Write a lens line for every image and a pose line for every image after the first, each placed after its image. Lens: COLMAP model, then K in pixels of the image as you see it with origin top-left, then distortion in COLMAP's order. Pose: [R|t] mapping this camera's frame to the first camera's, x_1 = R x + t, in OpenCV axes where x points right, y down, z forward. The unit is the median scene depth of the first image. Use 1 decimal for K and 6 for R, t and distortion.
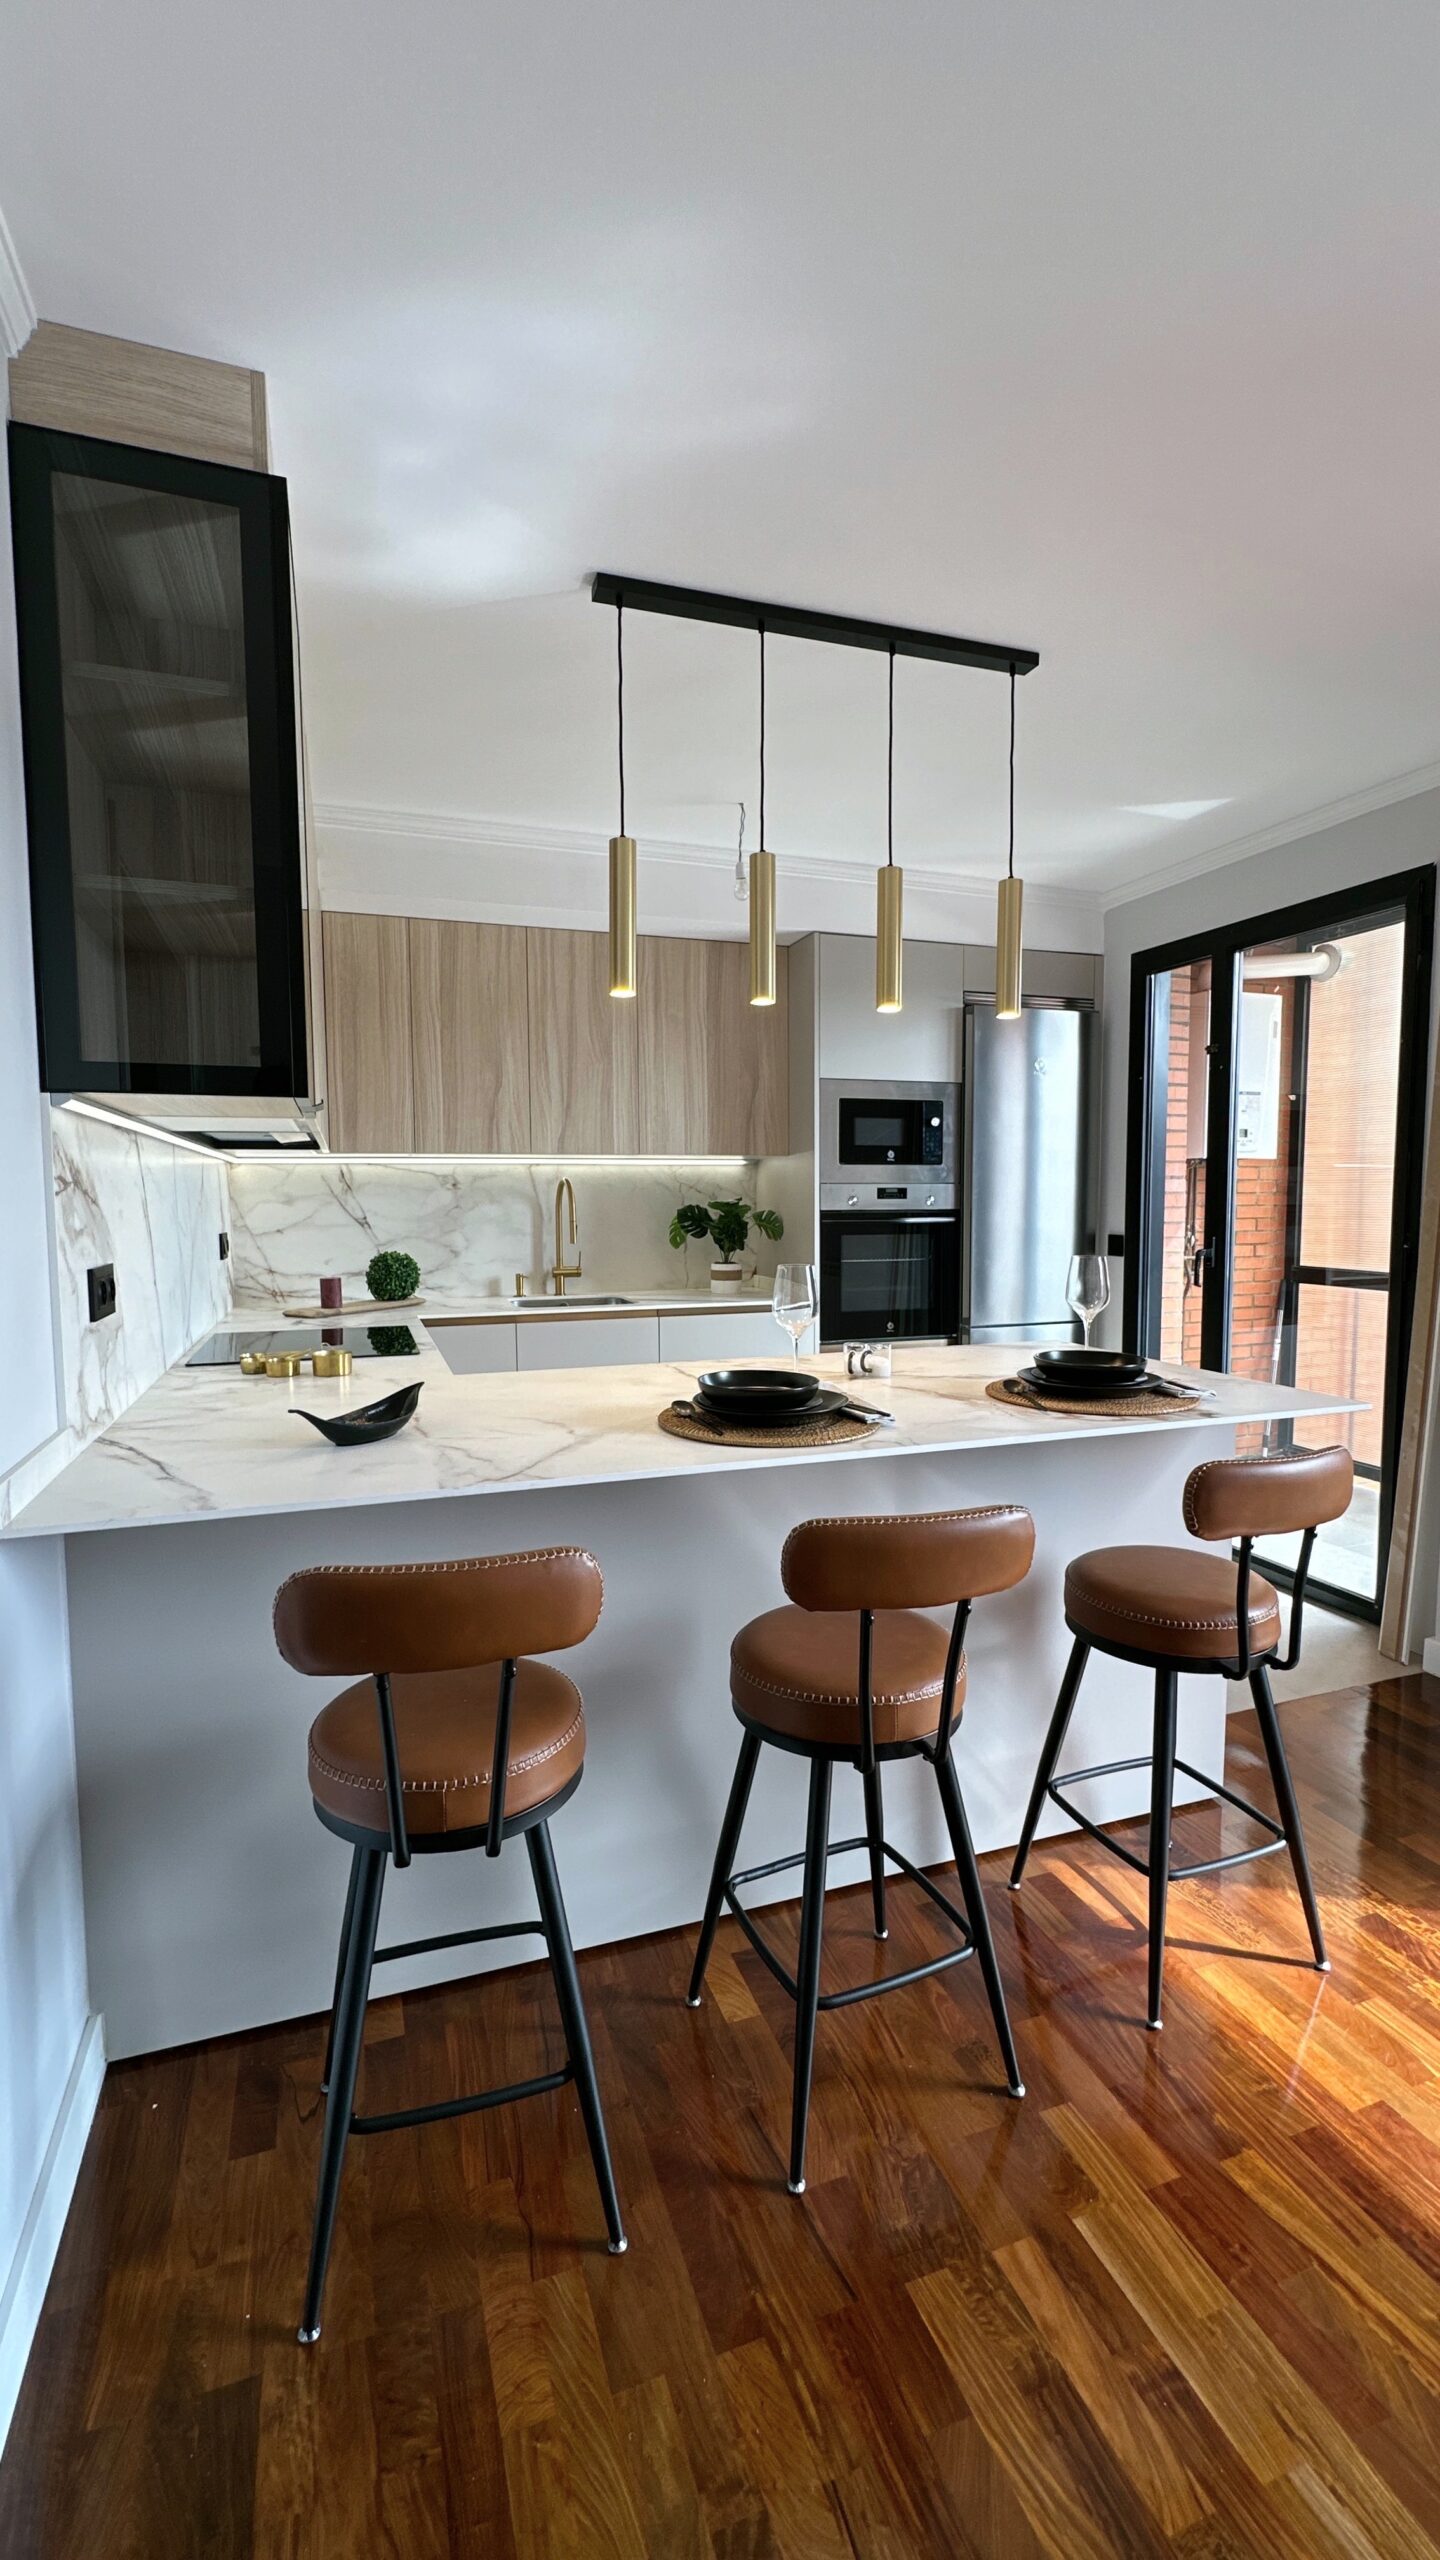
lens RADIAL K [[1061.5, 0, 718.4], [0, 1061.5, 1283.6], [0, 0, 1]] dist [-0.000623, 0.000192]
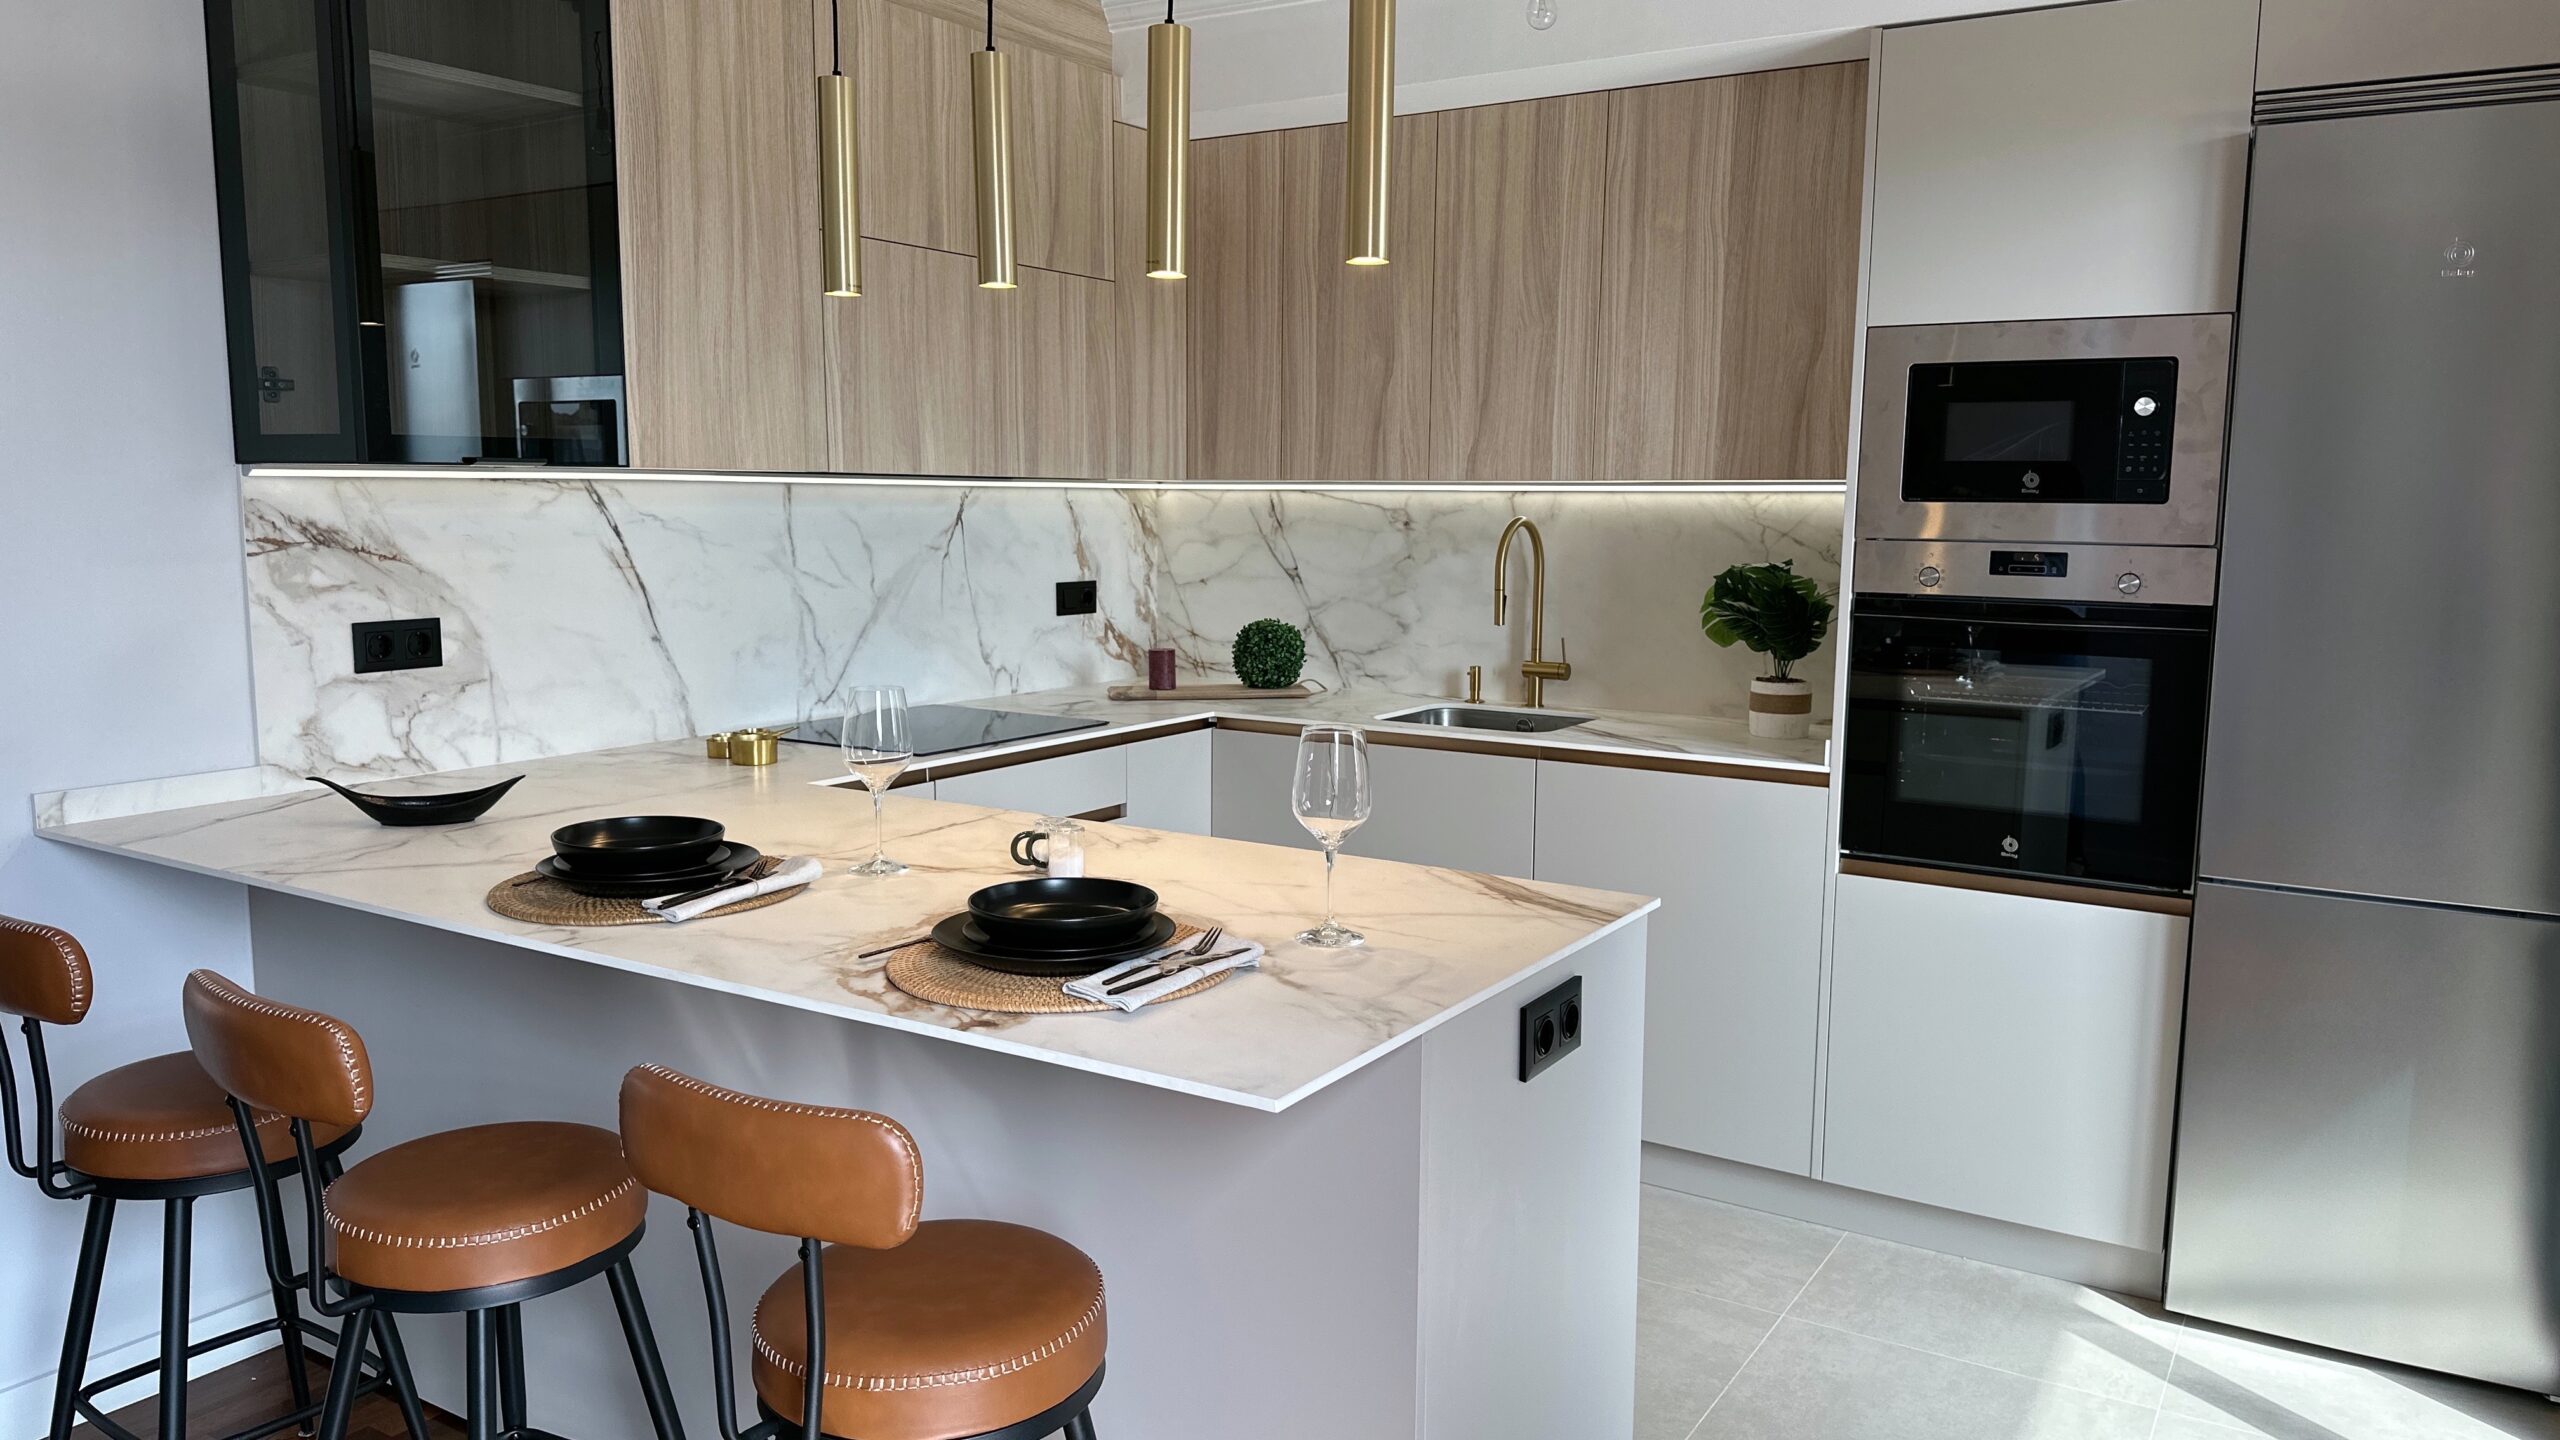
lens RADIAL K [[1779.7, 0, 1279.8], [0, 1779.7, 729.8], [0, 0, 1]] dist [0.163063, -0.301688]
pose [[0.621444, 0.115962, -0.774829, 0.606683], [-0.076274, 0.993242, 0.087475, -0.059344], [0.779737, 0.004739, 0.626089, 0.254542]]
